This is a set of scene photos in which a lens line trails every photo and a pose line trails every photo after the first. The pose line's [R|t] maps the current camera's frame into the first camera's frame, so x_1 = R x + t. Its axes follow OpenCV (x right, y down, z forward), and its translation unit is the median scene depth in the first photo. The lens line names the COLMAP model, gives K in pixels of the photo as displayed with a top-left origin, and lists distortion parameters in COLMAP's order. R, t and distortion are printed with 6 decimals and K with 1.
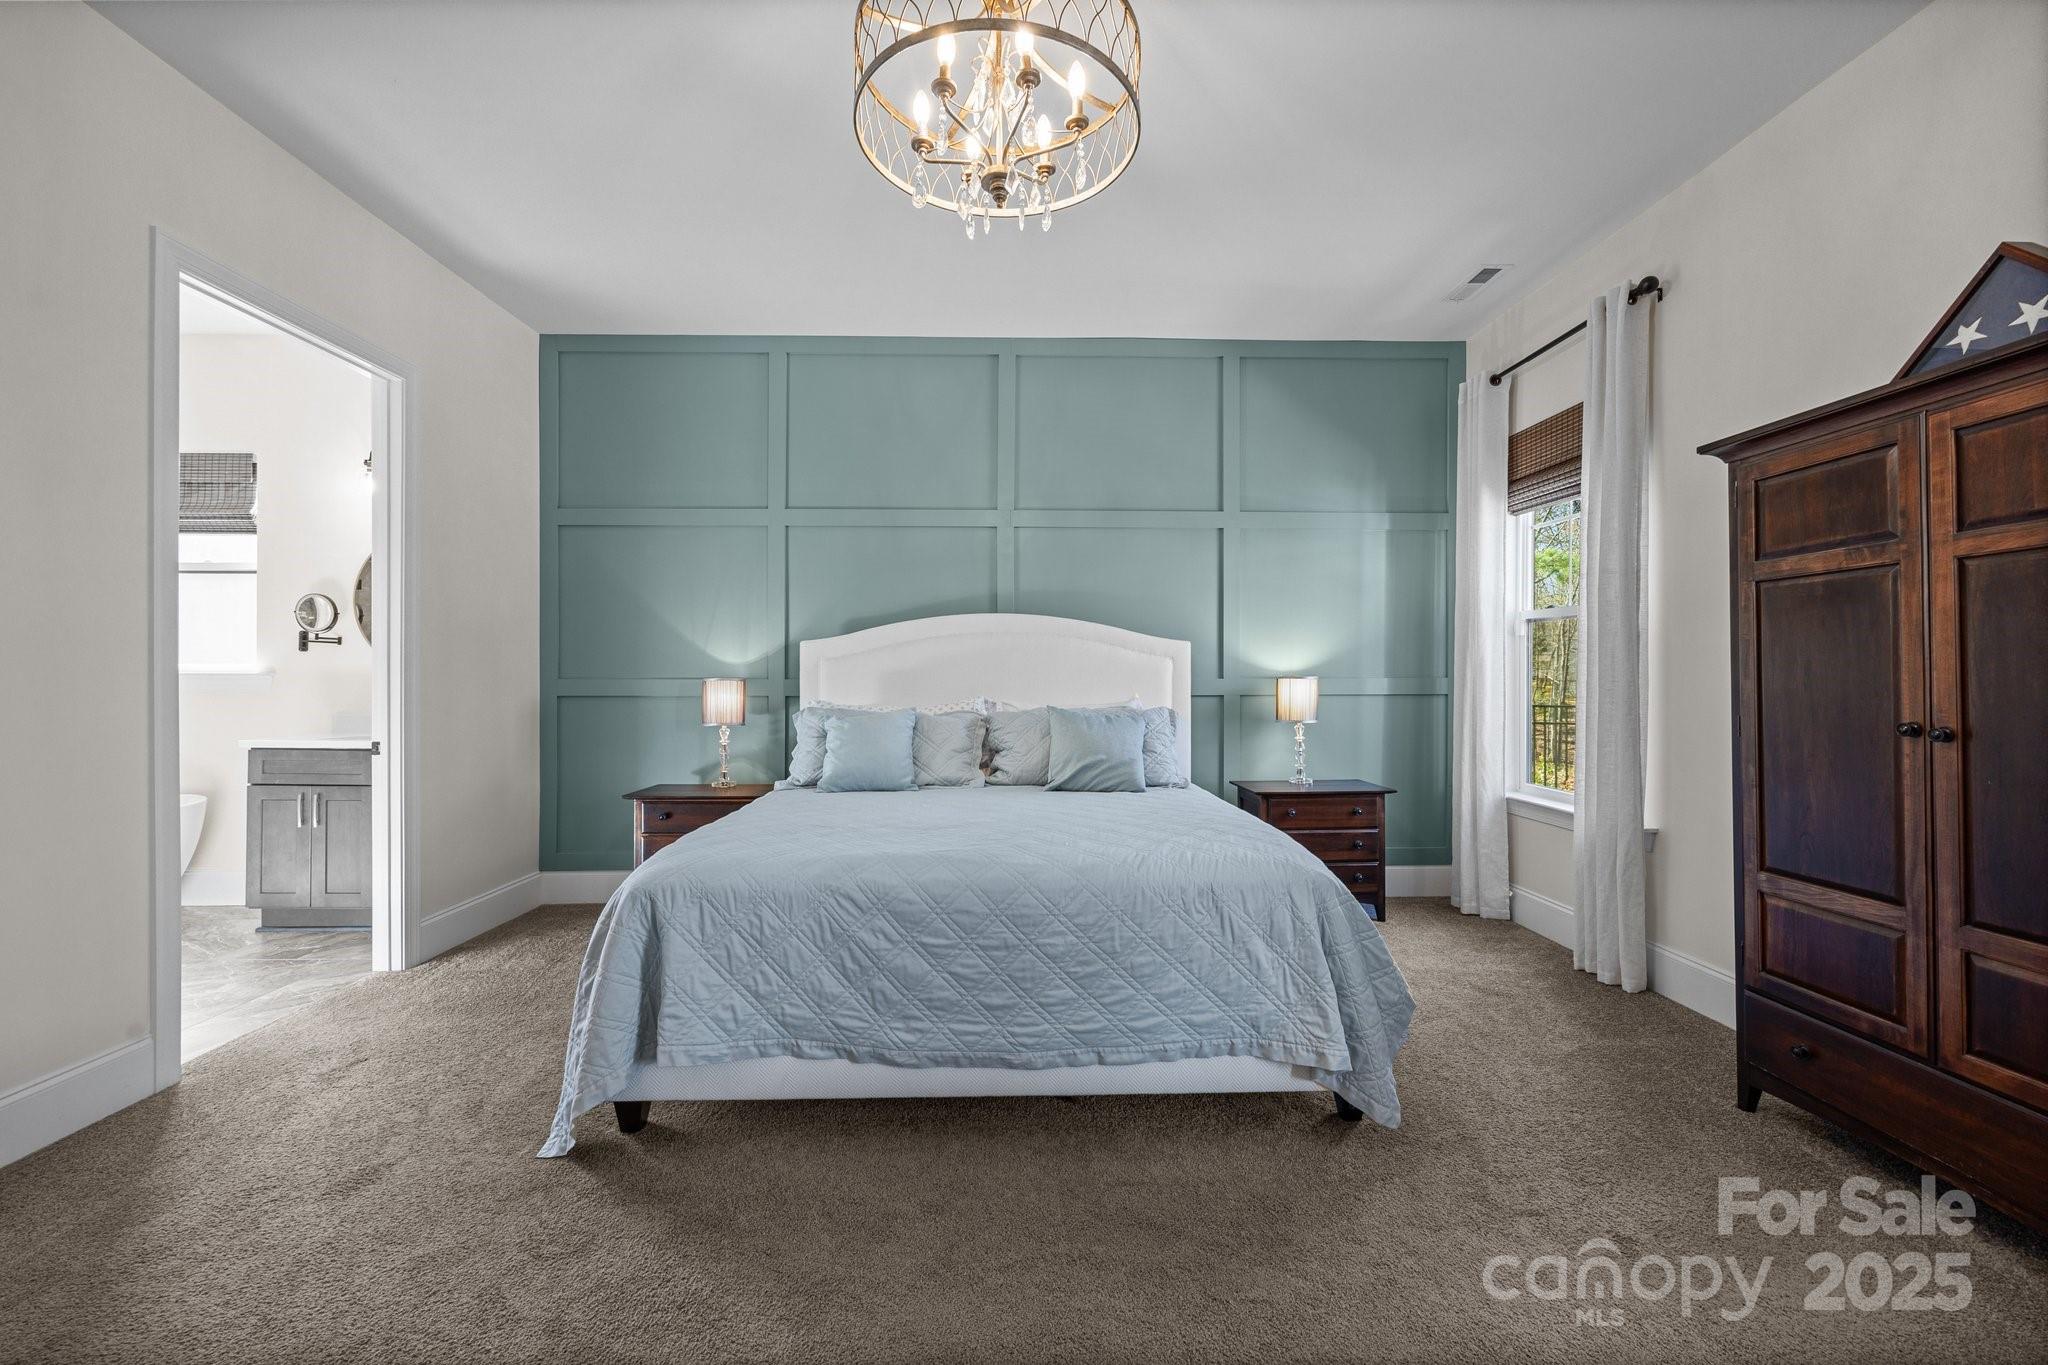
lens RADIAL K [[821.5, 0, 1027.2], [0, 821.5, 682.5], [0, 0, 1]] dist [-0.001387, -0.000025]
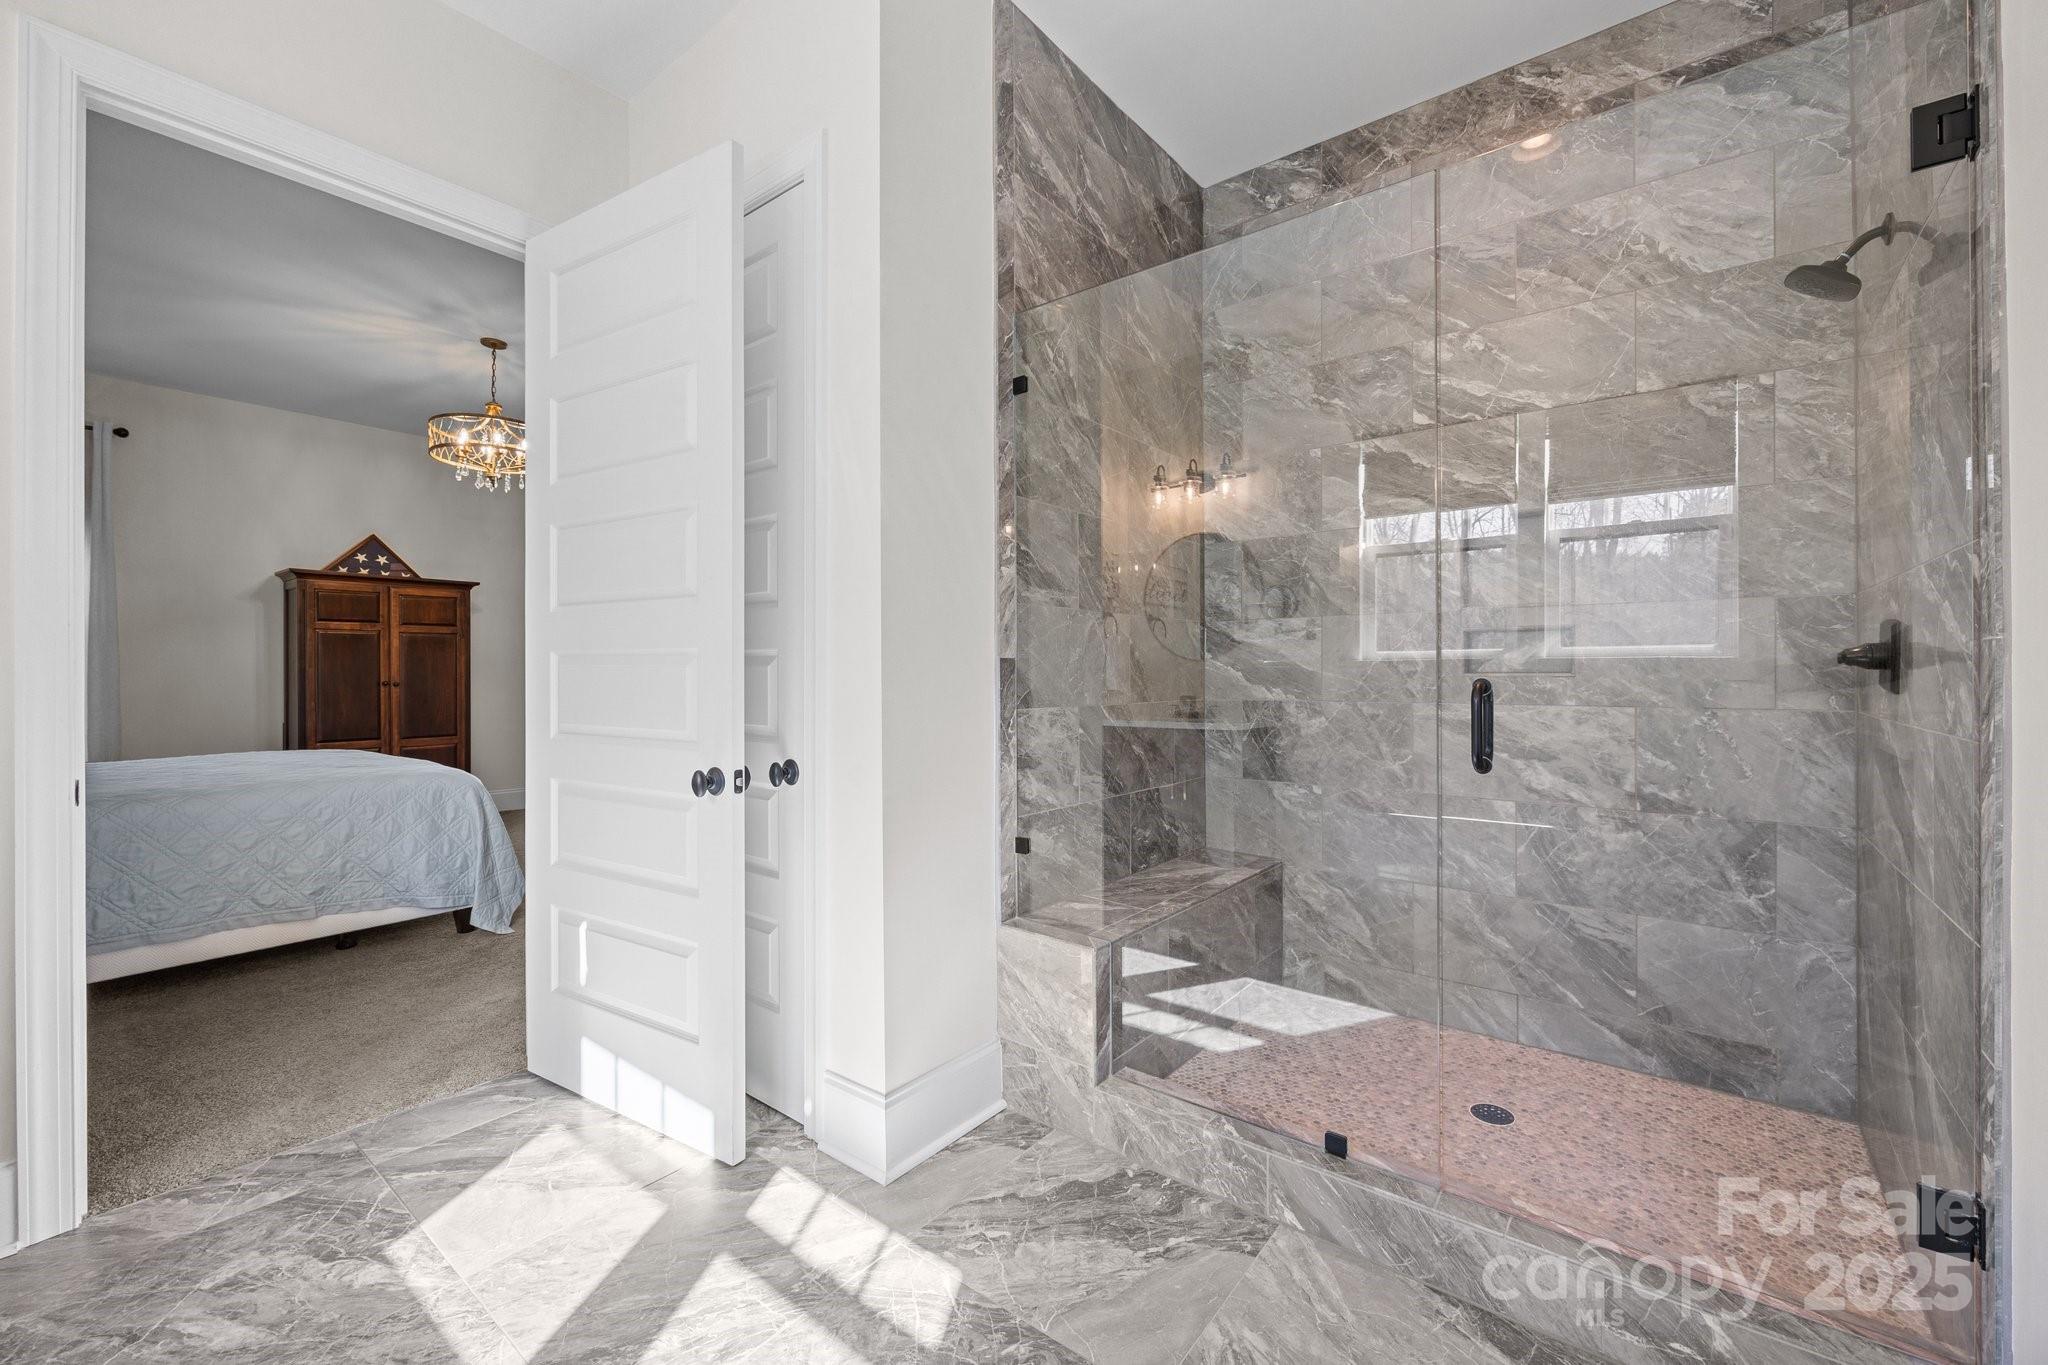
lens RADIAL K [[821.5, 0, 1027.2], [0, 821.5, 682.5], [0, 0, 1]] dist [-0.001387, -0.000025]
pose [[-0.776548, -0.002686, 0.630052, -1.387549], [0.003282, 0.999960, 0.008307, 0.016352], [-0.630049, 0.008519, -0.776508, 0.906625]]
